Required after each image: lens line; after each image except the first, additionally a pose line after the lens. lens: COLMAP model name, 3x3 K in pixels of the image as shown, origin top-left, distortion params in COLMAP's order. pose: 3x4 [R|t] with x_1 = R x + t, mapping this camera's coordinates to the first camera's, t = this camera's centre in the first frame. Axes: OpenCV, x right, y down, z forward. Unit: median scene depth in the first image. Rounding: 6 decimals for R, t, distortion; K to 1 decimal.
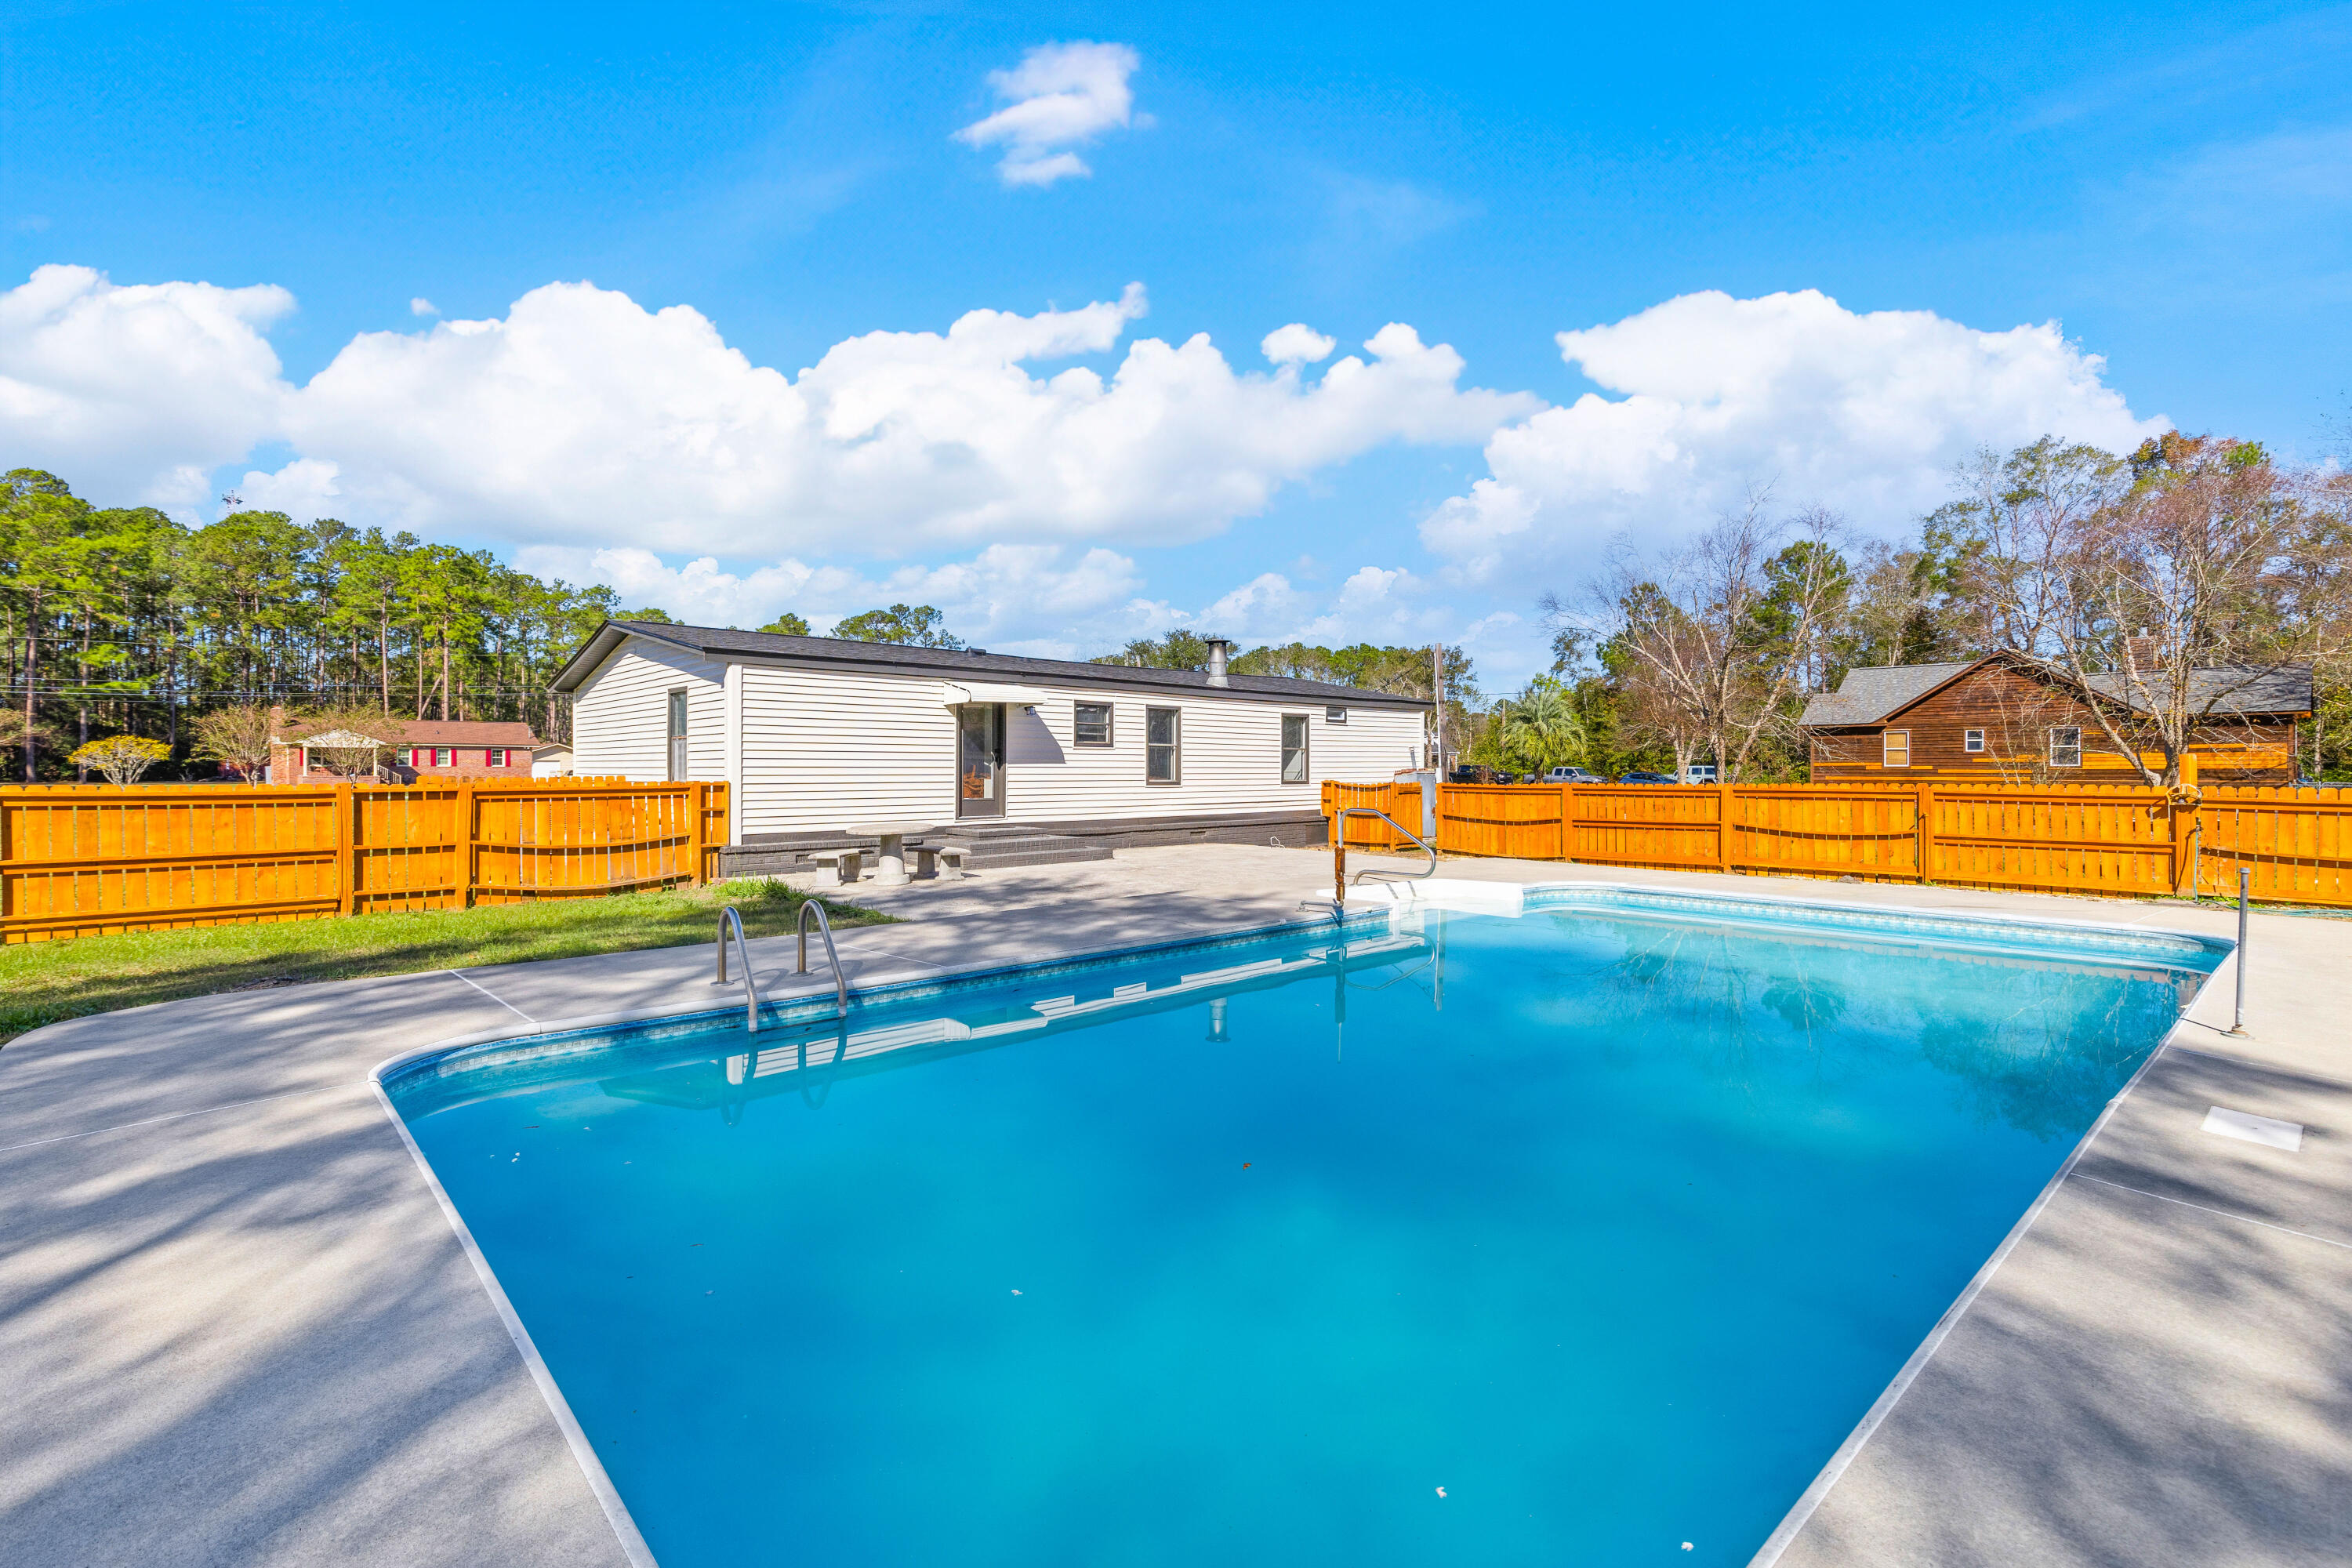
lens RADIAL K [[1060.5, 0, 1186.6], [0, 1060.5, 776.8], [0, 0, 1]] dist [0.009416, -0.001709]
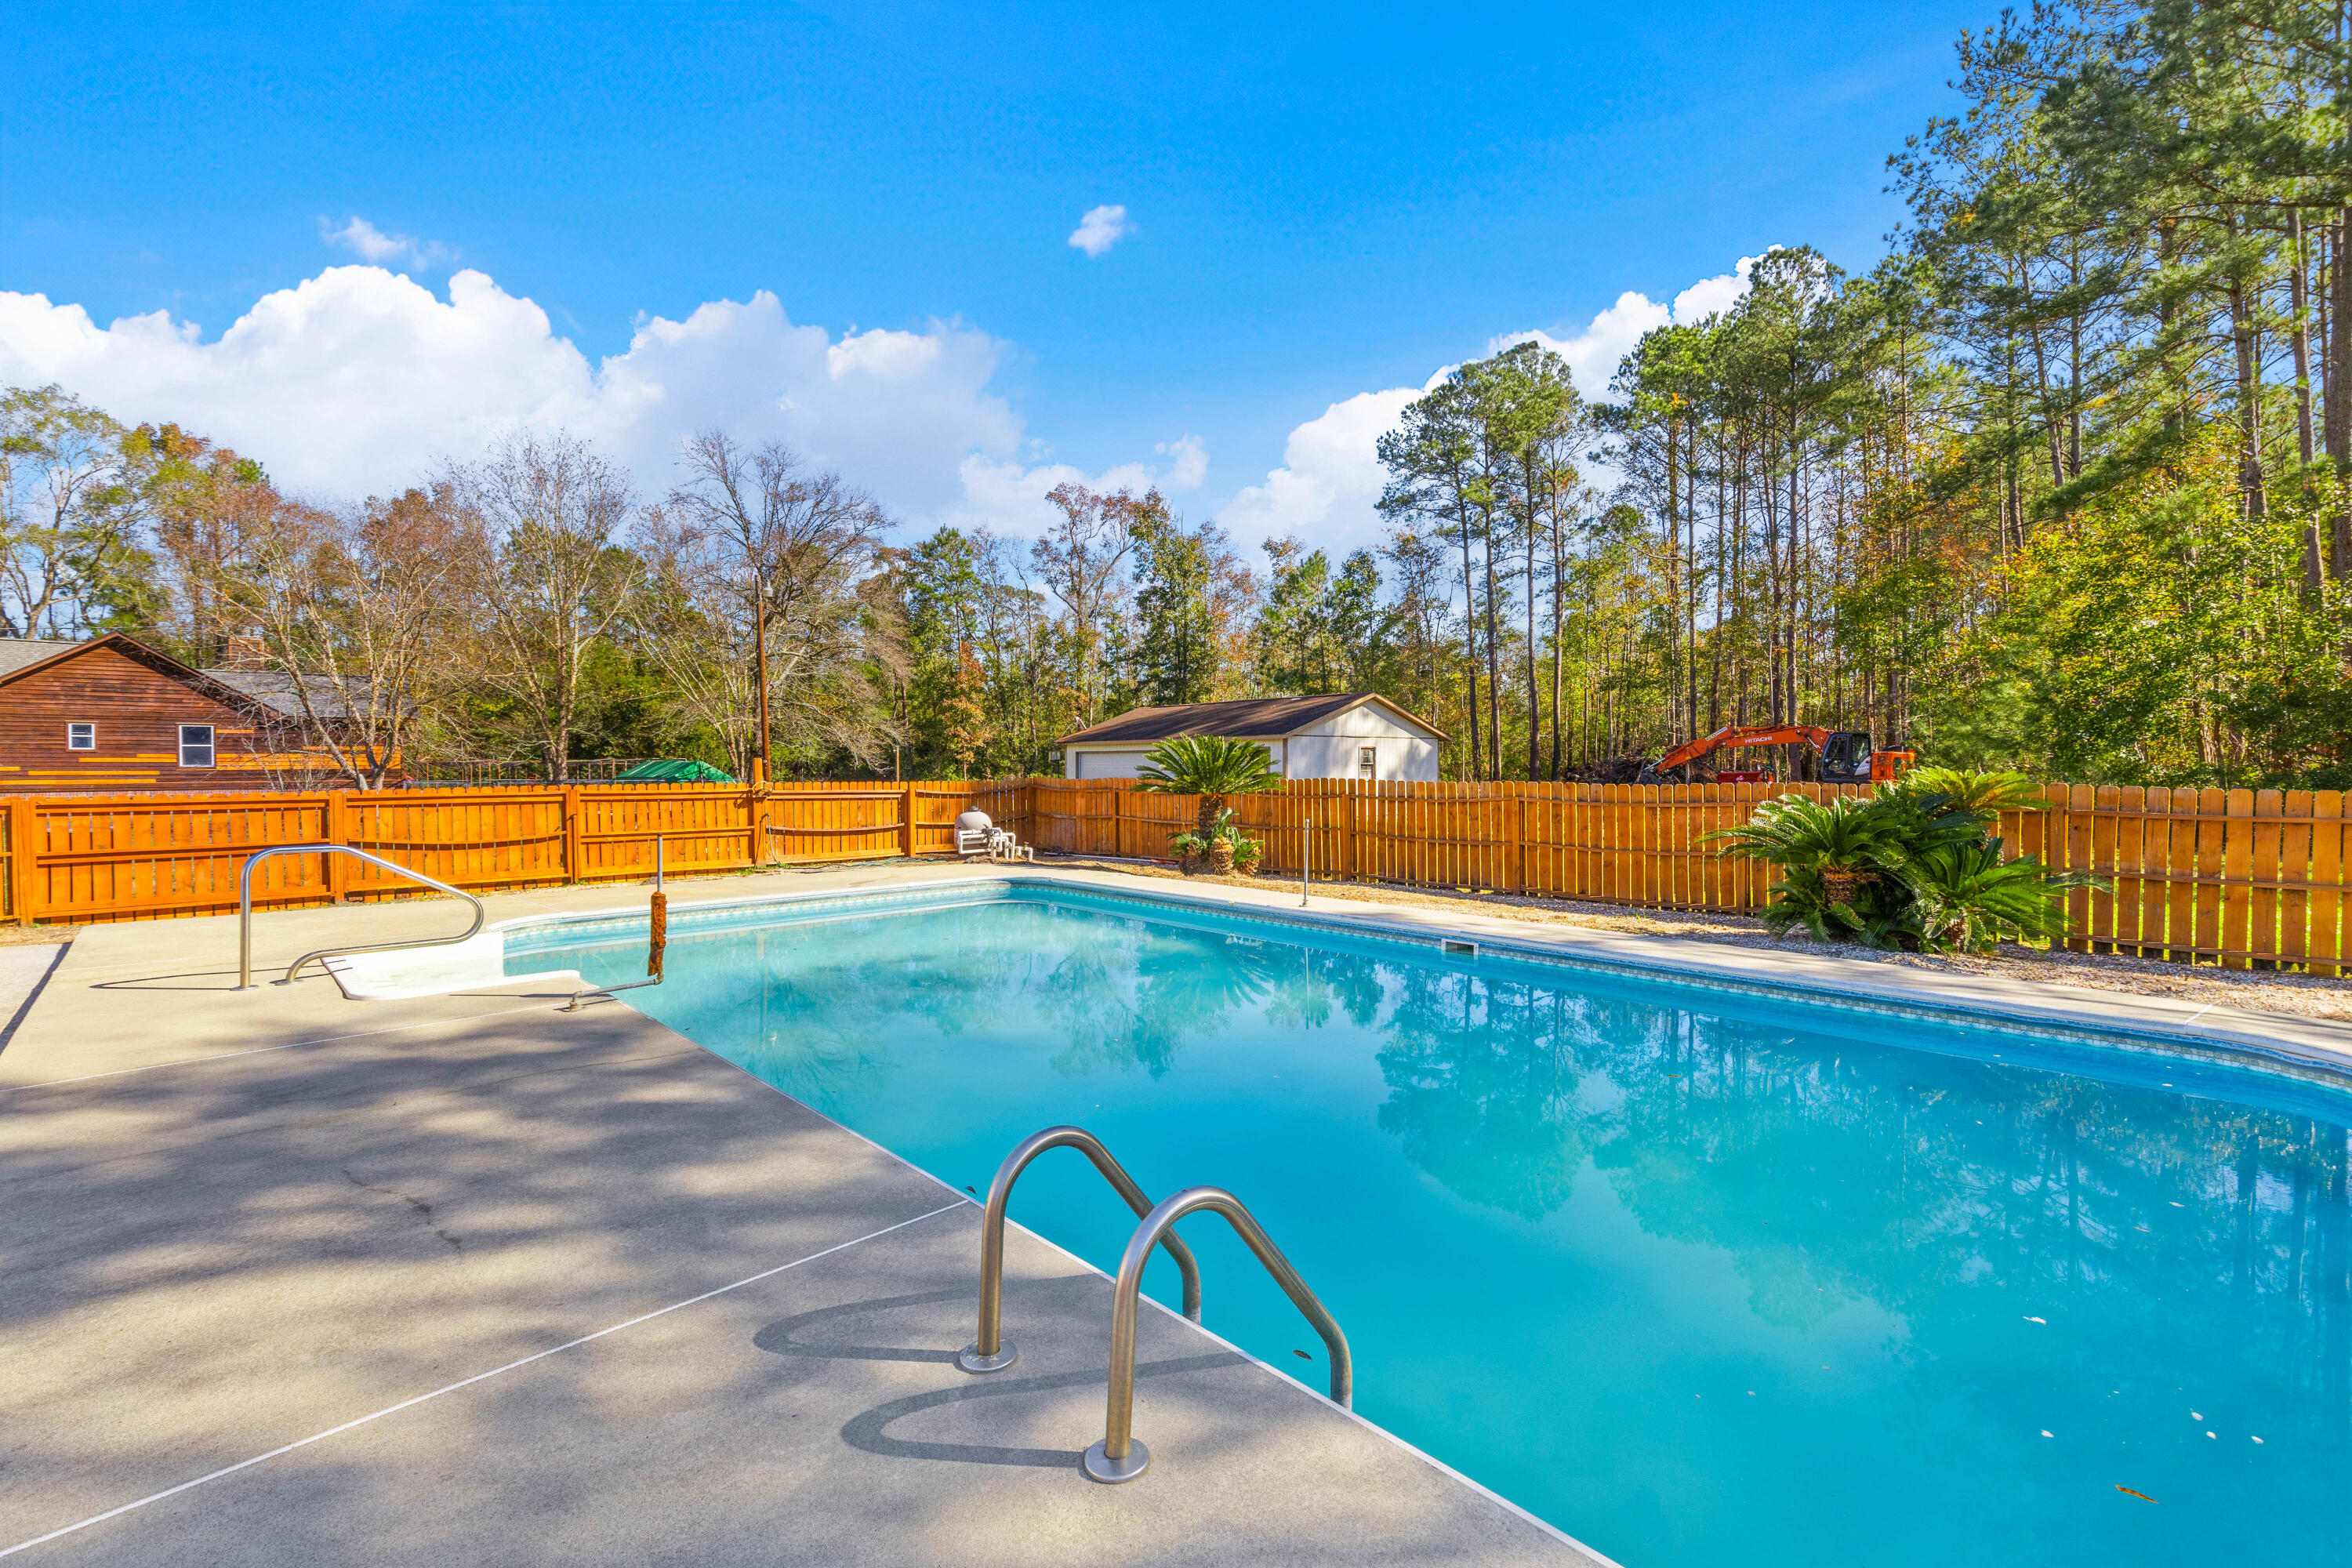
lens RADIAL K [[1060.5, 0, 1186.8], [0, 1060.5, 774.2], [0, 0, 1]] dist [0.009416, -0.001709]
pose [[-0.015667, -0.008411, 0.999842, -0.305438], [0.010788, 0.999905, 0.008580, -0.006057], [-0.999819, 0.010921, -0.015575, 0.394489]]
